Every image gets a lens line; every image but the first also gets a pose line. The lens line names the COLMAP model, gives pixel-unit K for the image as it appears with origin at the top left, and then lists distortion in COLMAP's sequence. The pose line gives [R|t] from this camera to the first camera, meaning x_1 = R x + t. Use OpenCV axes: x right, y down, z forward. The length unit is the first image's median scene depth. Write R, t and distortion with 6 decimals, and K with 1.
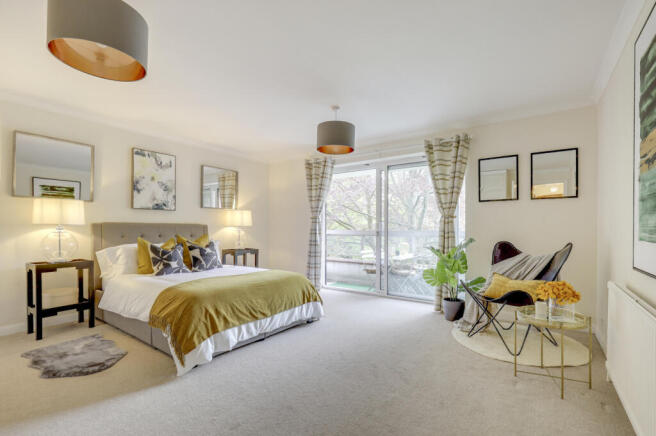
lens RADIAL K [[301.2, 0, 329.7], [0, 301.2, 223.6], [0, 0, 1]] dist [-0.004935, -0.000246]
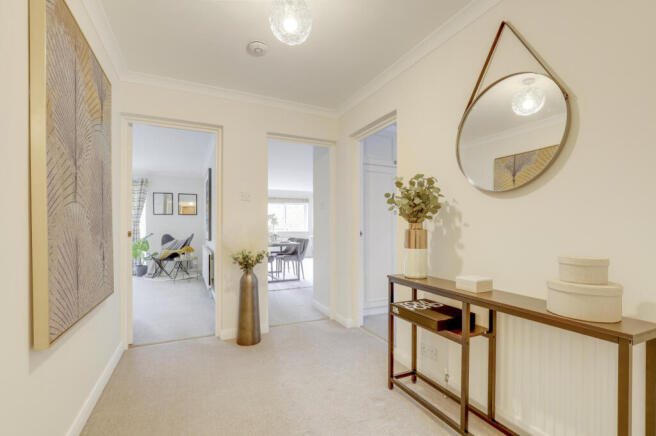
lens RADIAL K [[301.2, 0, 328.9], [0, 301.2, 224.4], [0, 0, 1]] dist [-0.004935, -0.000246]
pose [[0.478339, 0.002674, 0.878171, -0.754628], [-0.003223, 0.999994, -0.001289, -0.012335], [-0.878169, -0.002214, 0.478345, -1.046798]]
